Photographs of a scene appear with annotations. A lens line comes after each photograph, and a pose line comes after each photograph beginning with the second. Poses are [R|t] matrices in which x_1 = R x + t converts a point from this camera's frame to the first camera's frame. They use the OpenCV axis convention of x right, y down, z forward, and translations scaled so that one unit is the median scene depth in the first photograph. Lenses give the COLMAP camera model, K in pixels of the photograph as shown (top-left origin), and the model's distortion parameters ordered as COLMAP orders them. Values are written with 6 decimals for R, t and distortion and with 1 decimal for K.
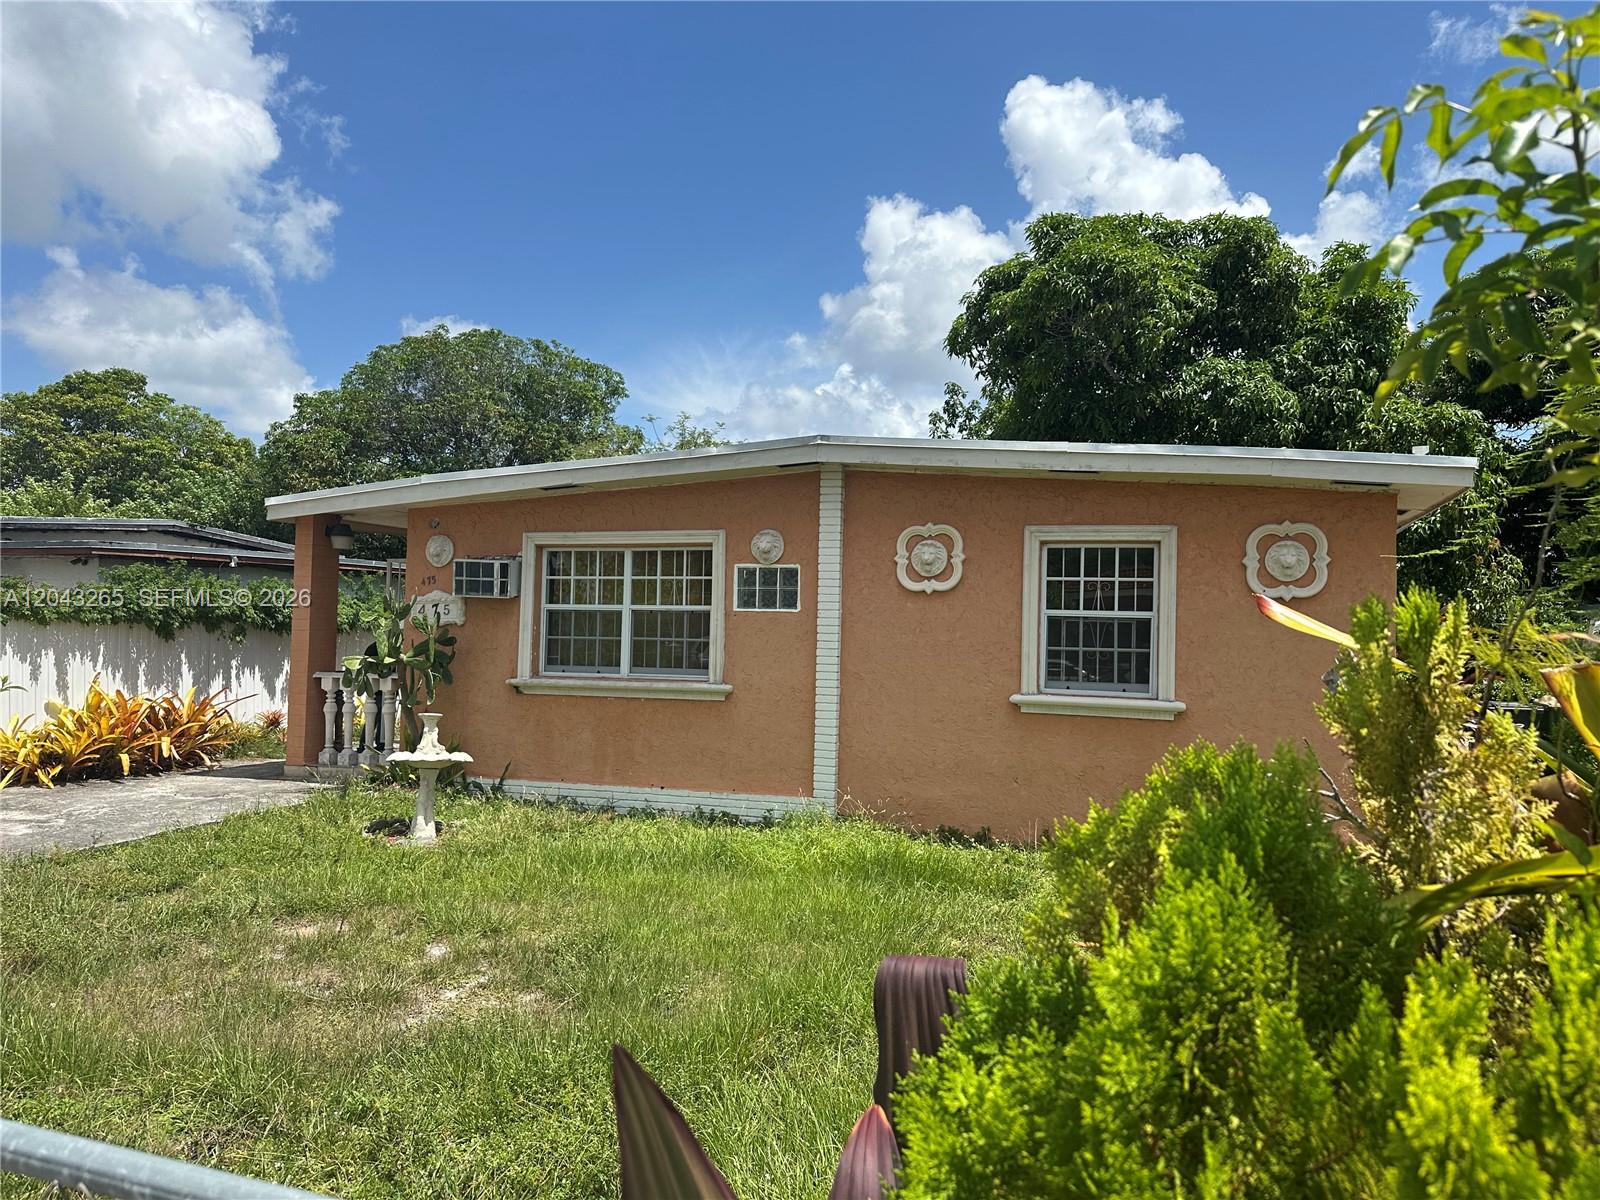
lens RADIAL K [[1119.3, 0, 793.7], [0, 1119.3, 590.2], [0, 0, 1]] dist [0.101479, -0.125678]
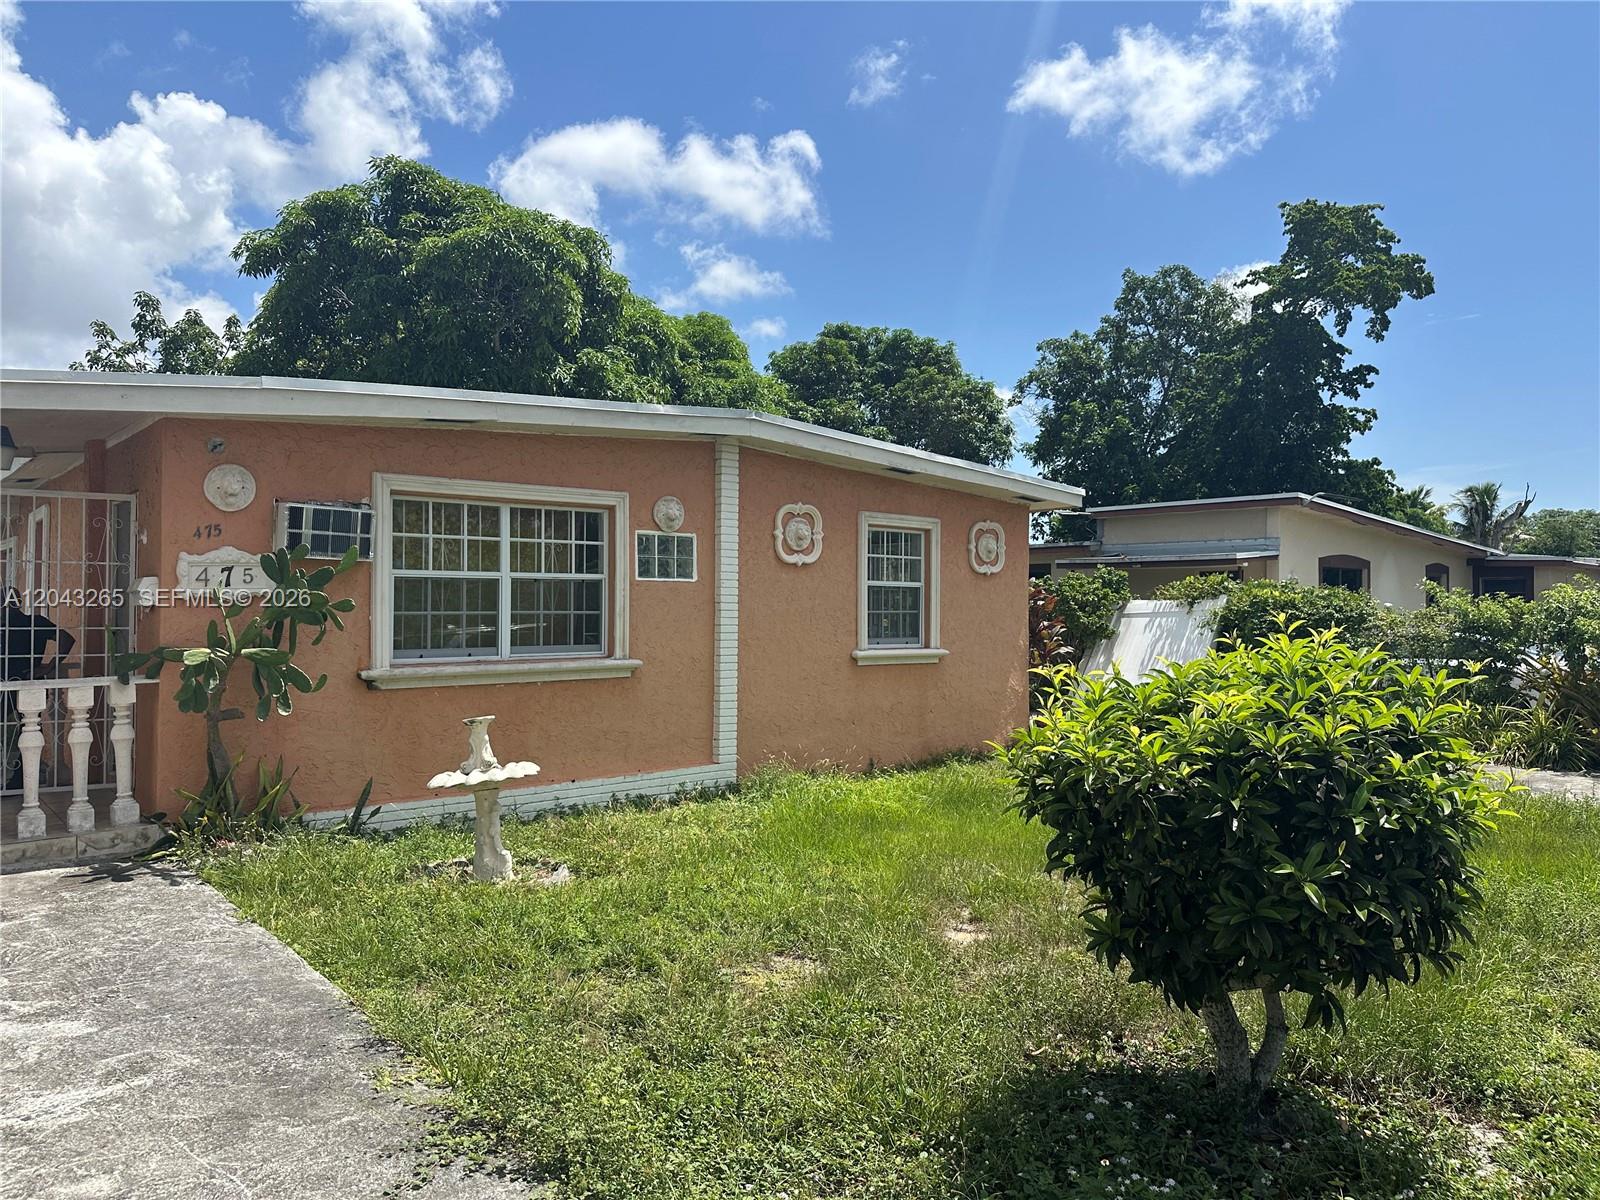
lens RADIAL K [[1119.3, 0, 793.7], [0, 1119.3, 590.2], [0, 0, 1]] dist [0.101479, -0.125678]
pose [[0.514919, -0.005635, 0.857220, -0.787898], [-0.024415, 0.999476, 0.021236, 0.003615], [-0.856891, -0.031863, 0.514512, 0.404322]]
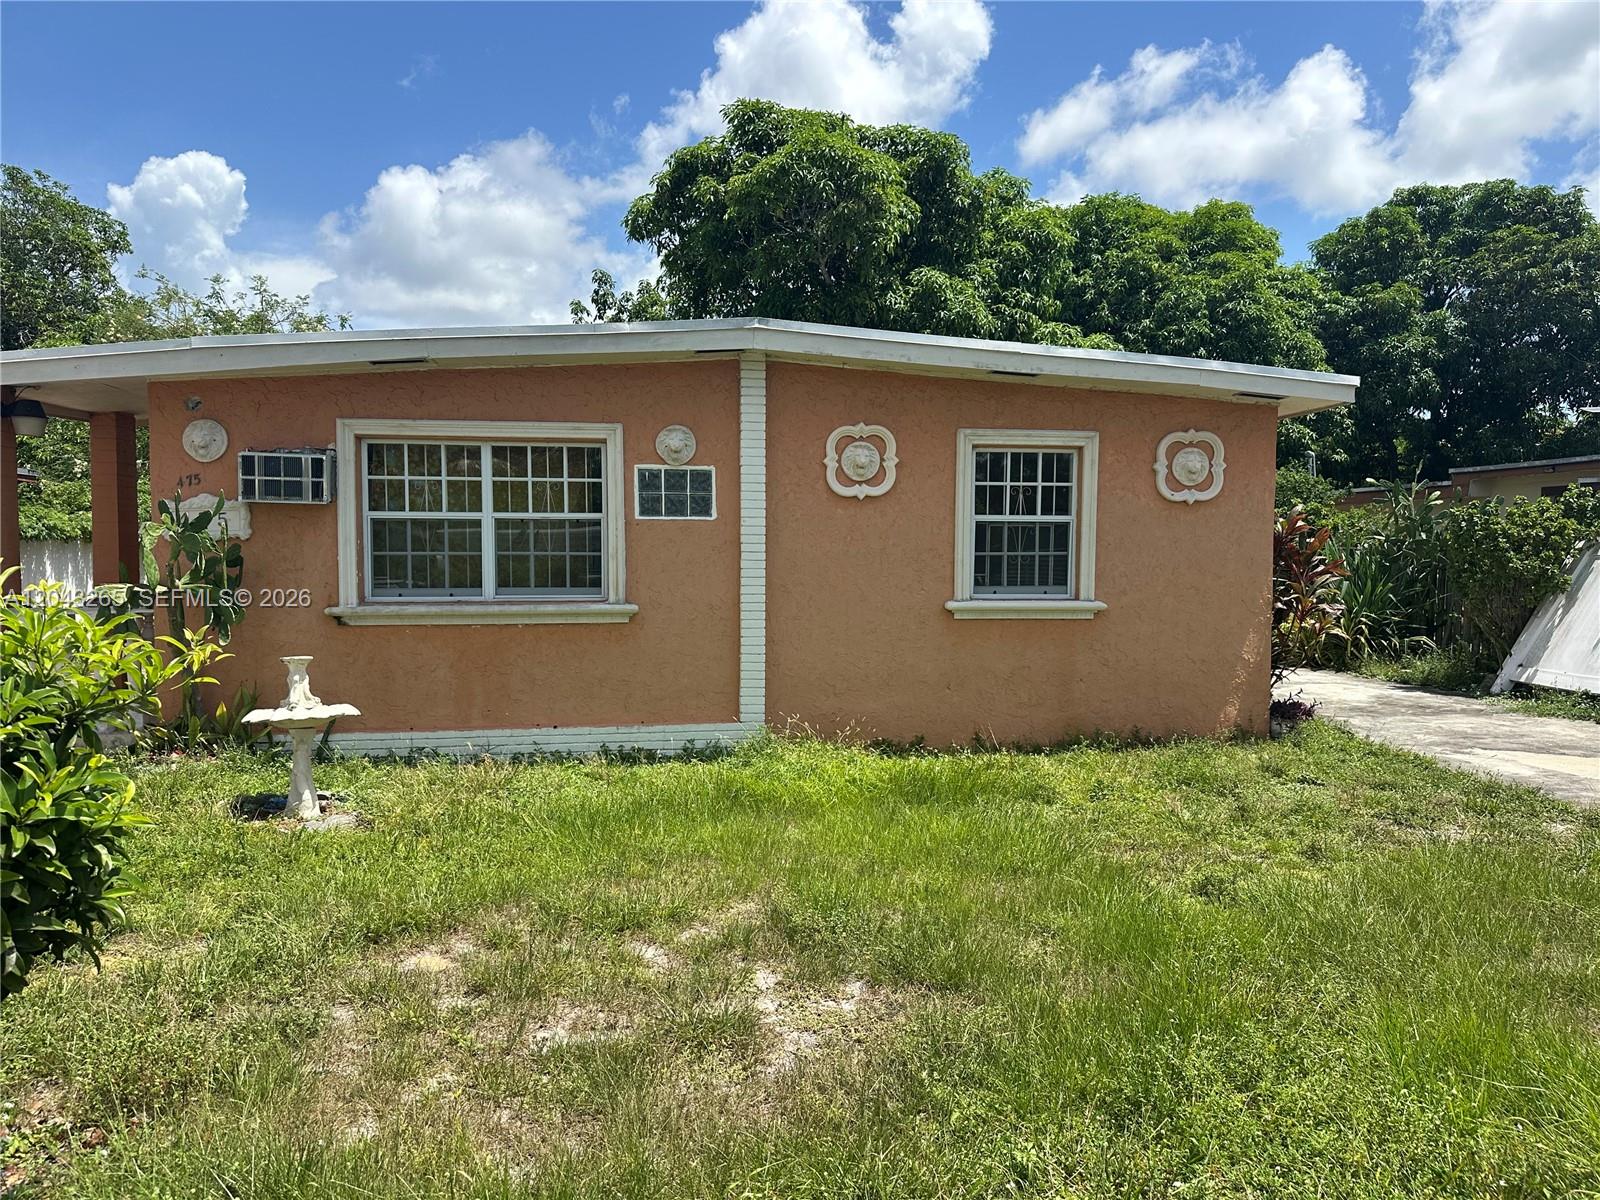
lens RADIAL K [[1119.3, 0, 793.7], [0, 1119.3, 590.2], [0, 0, 1]] dist [0.101479, -0.125678]
pose [[0.898734, -0.036675, 0.436958, -0.324716], [-0.000052, 0.996487, 0.083746, 0.000653], [-0.438494, -0.075289, 0.895575, 0.163421]]
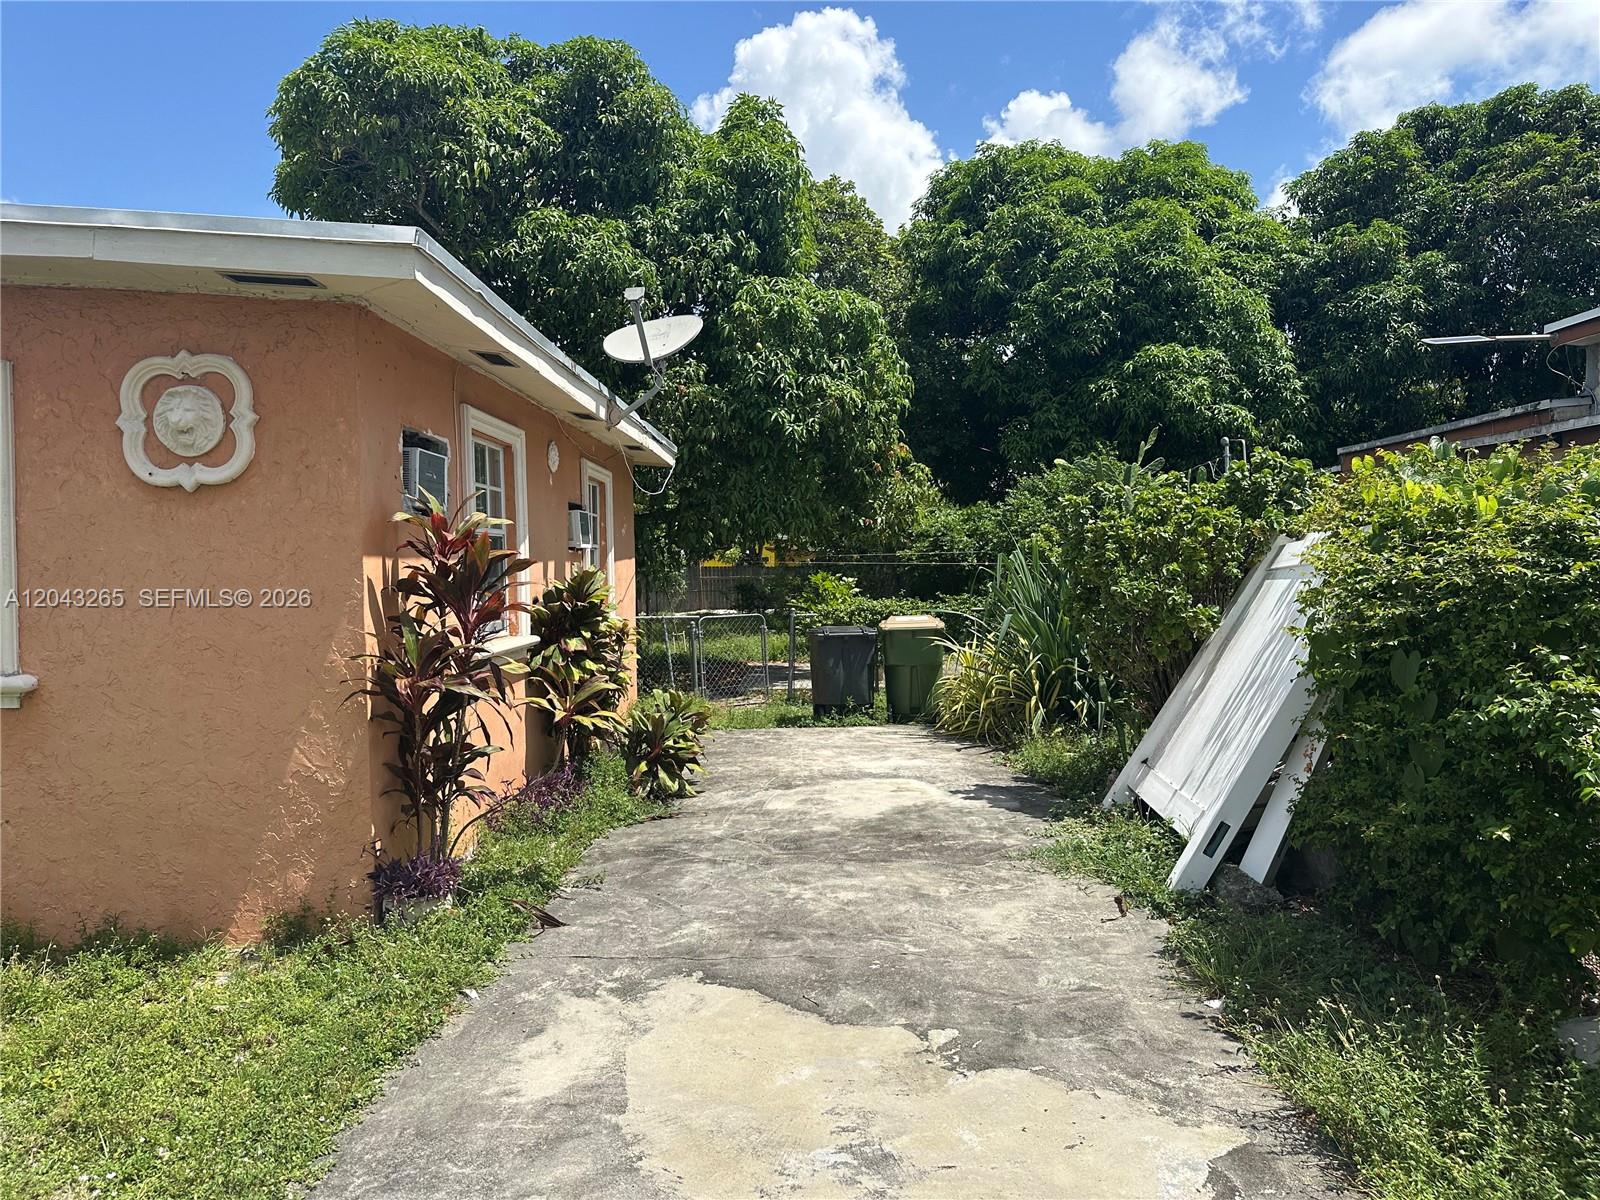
lens RADIAL K [[1112.7, 0, 785.1], [0, 1112.7, 586.0], [0, 0, 1]] dist [0.064775, -0.084676]
pose [[0.954844, -0.042741, 0.294017, 0.469835], [0.027431, 0.998054, 0.056001, 0.028930], [-0.295839, -0.045407, 0.954158, 0.310100]]
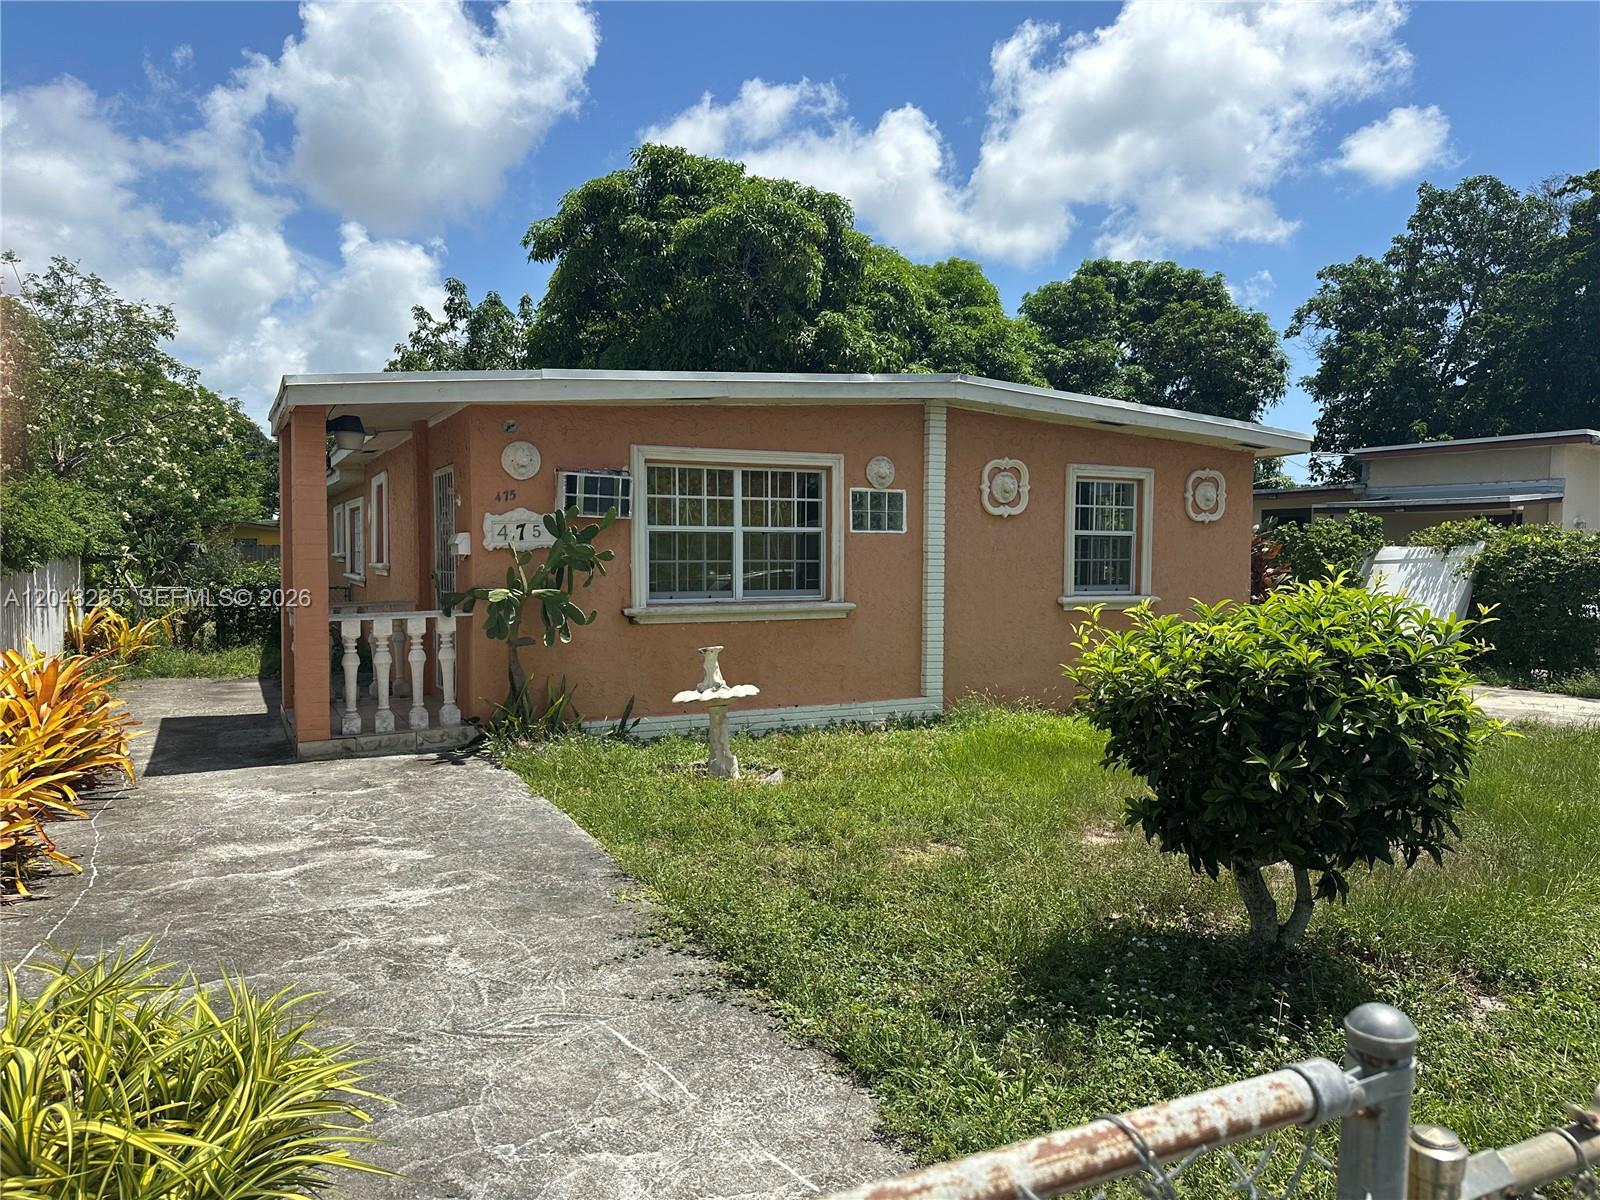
lens RADIAL K [[1122.6, 0, 800.0], [0, 1122.6, 600.0], [0, 0, 1]] dist [0.181179, -0.331761]
pose [[0.695538, -0.048552, 0.716847, -0.848035], [-0.014458, 0.996566, 0.081526, -0.003838], [-0.718344, -0.067069, 0.692448, 0.296179]]
